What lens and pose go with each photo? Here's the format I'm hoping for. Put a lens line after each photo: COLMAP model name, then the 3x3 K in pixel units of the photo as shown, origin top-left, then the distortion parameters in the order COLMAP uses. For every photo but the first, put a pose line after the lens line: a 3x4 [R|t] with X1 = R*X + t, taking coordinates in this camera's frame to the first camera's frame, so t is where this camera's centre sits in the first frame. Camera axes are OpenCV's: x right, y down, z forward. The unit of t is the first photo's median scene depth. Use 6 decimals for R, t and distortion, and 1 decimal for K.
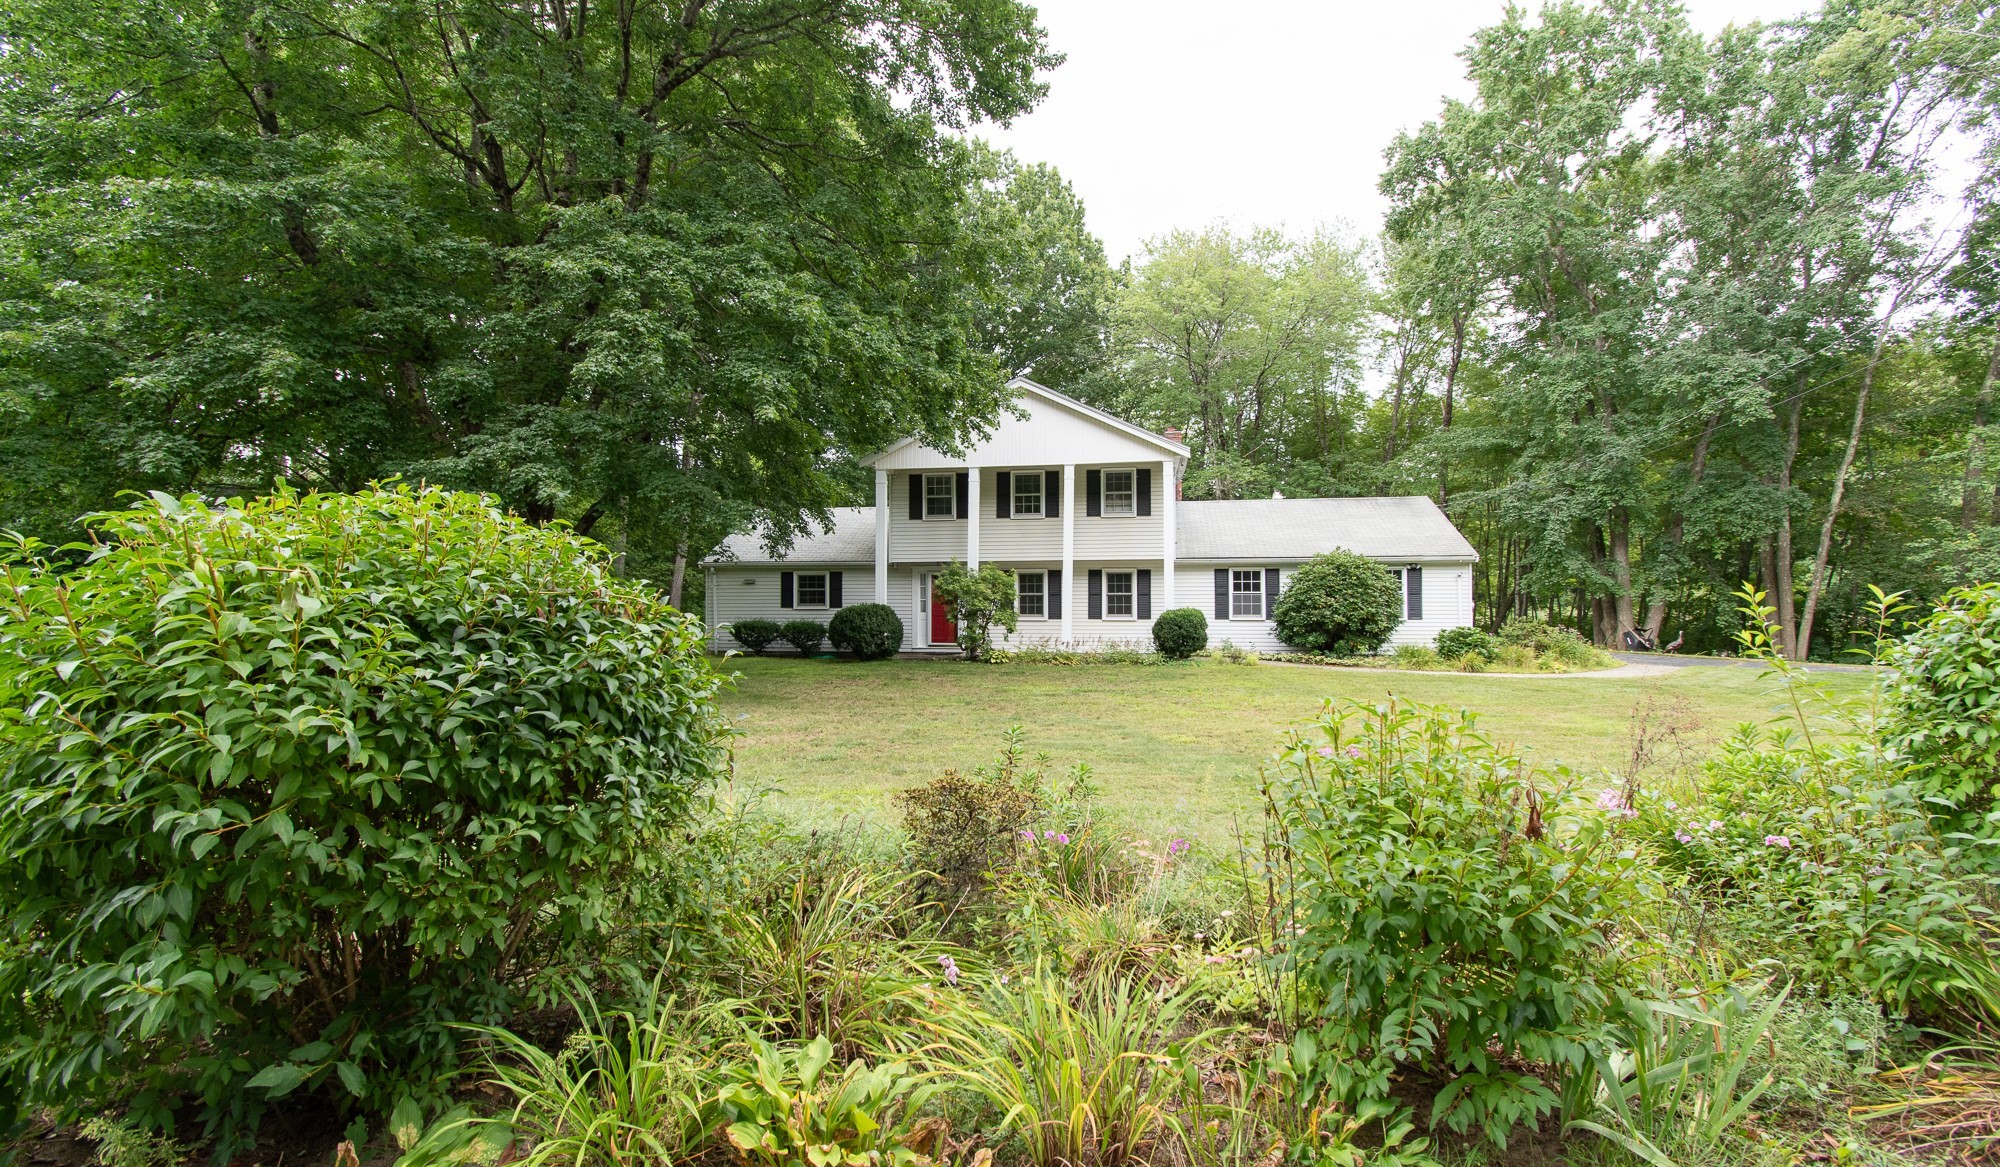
lens RADIAL K [[881.9, 0, 1008.8], [0, 881.9, 578.6], [0, 0, 1]] dist [0.002408, -0.000719]
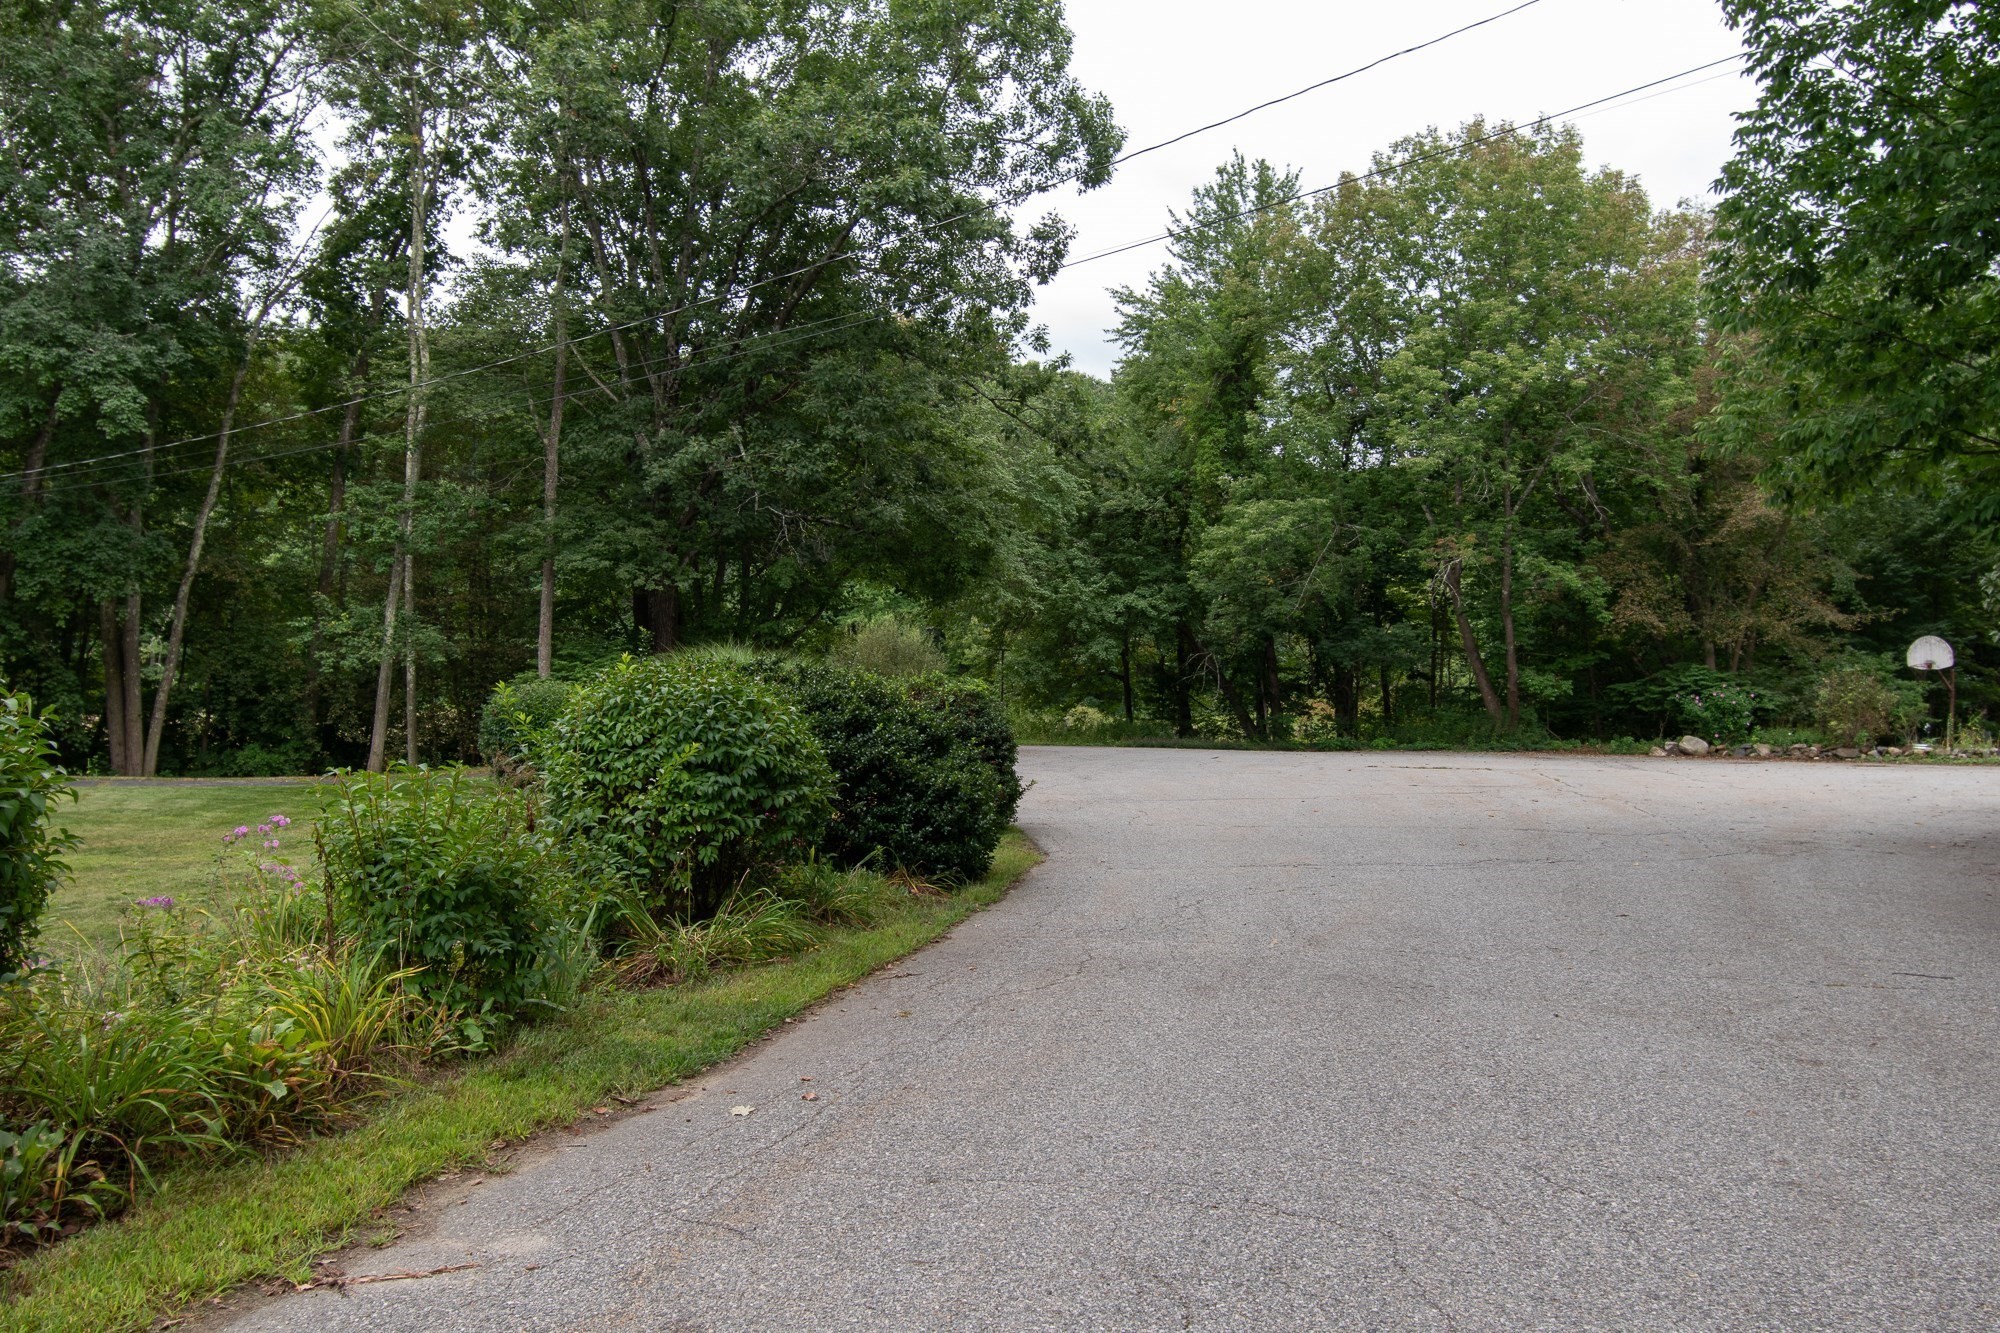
lens RADIAL K [[1662.7, 0, 1005.1], [0, 1662.7, 677.7], [0, 0, 1]] dist [0.001875, -0.007385]
pose [[0.312149, 0.013323, 0.949940, -0.211774], [-0.029725, 0.999549, -0.004251, -0.002021], [-0.949568, -0.026910, 0.312404, -0.086277]]
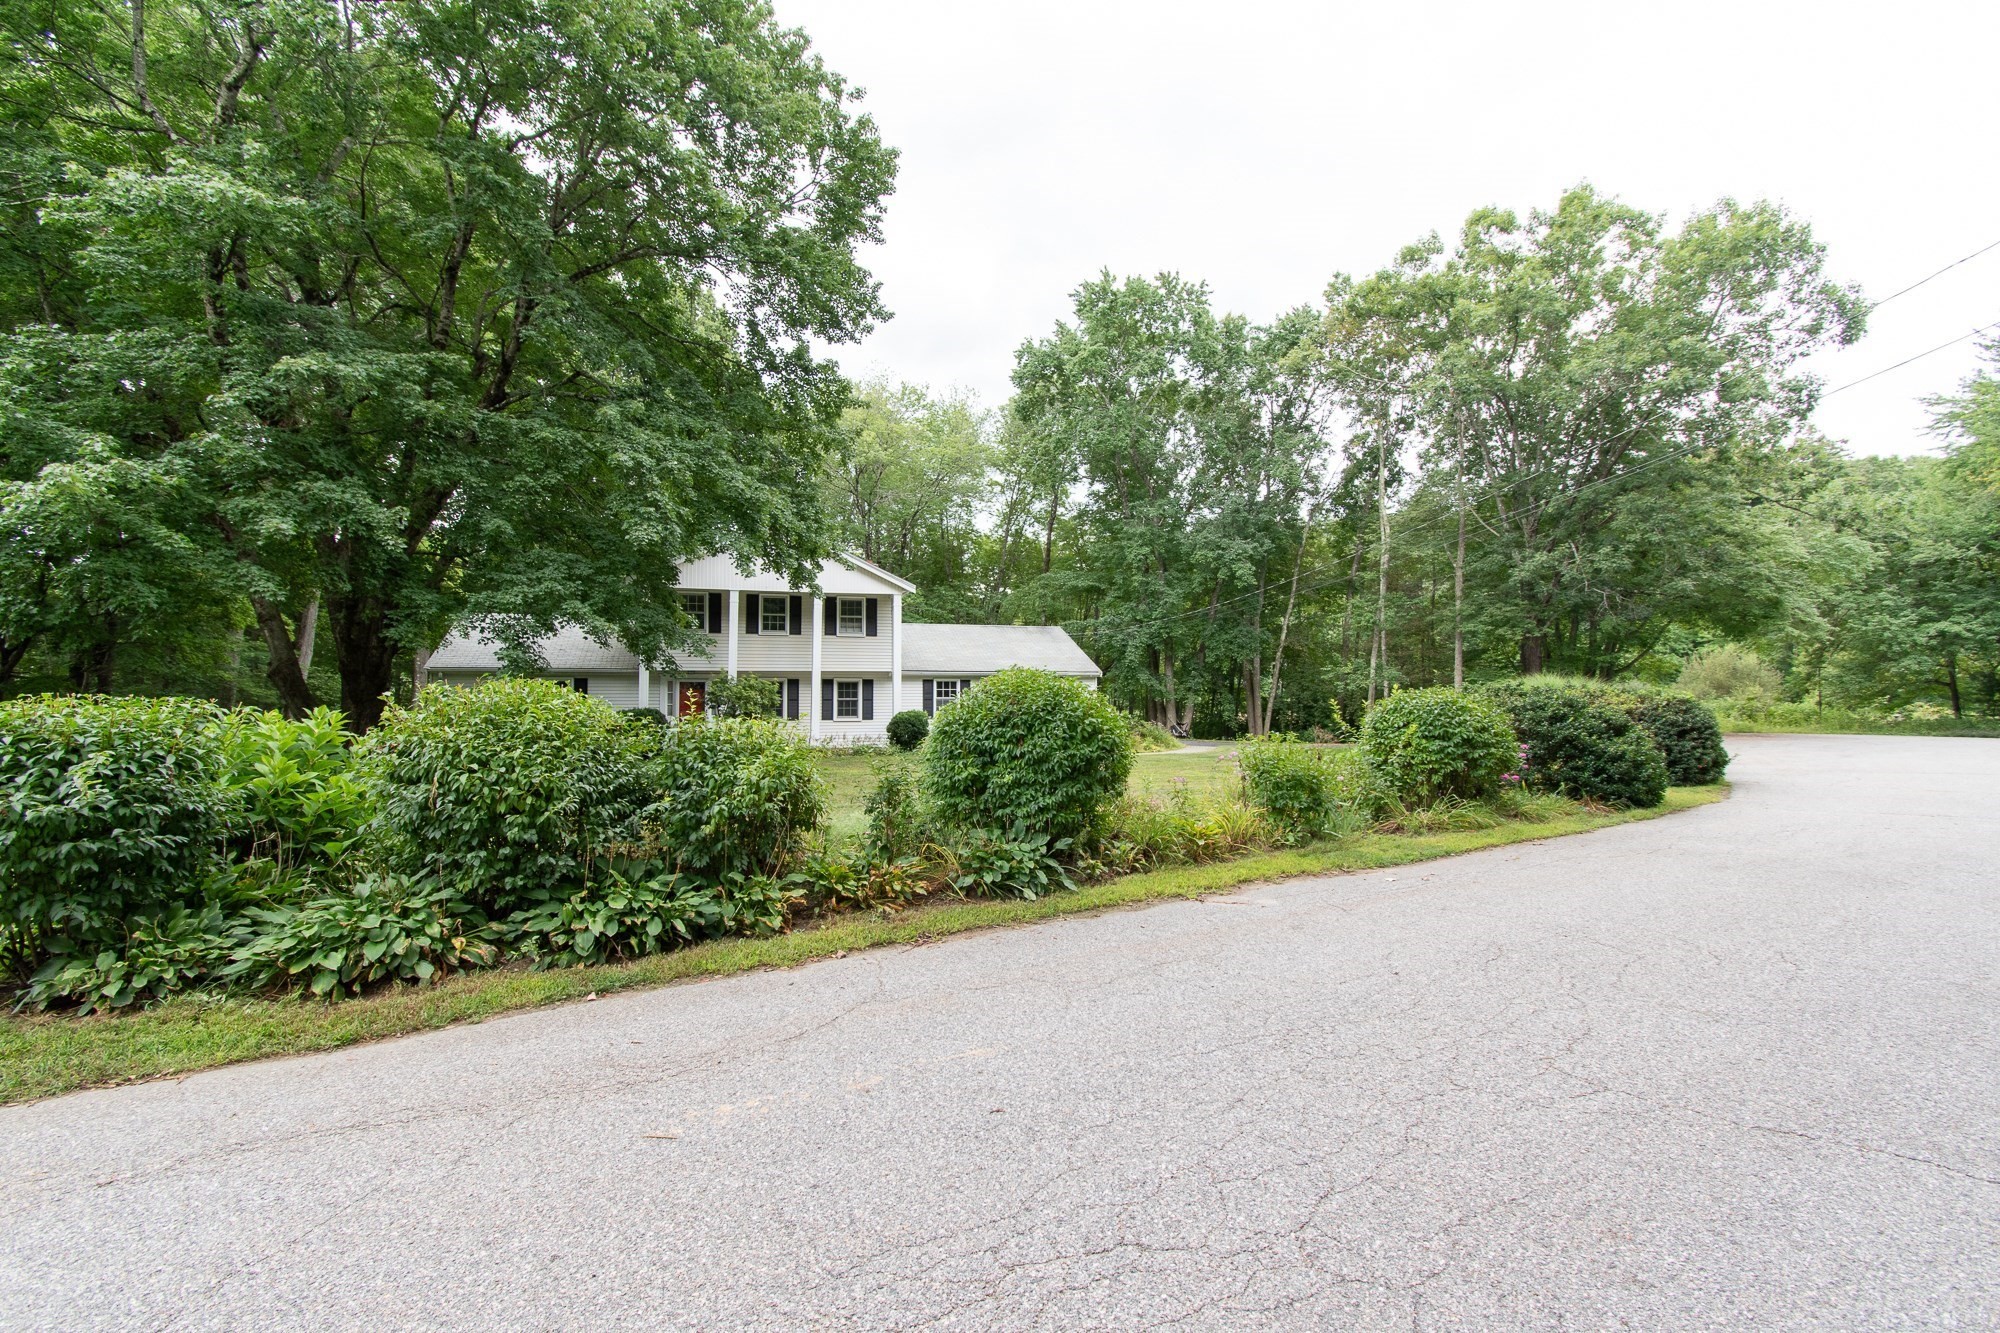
lens RADIAL K [[882.1, 0, 1003.3], [0, 882.1, 662.9], [0, 0, 1]] dist [0.003905, 0.000684]
pose [[0.892569, 0.017355, 0.450577, -0.255386], [-0.007559, 0.999695, -0.023531, -0.005946], [-0.450848, 0.017597, 0.892427, -0.201797]]
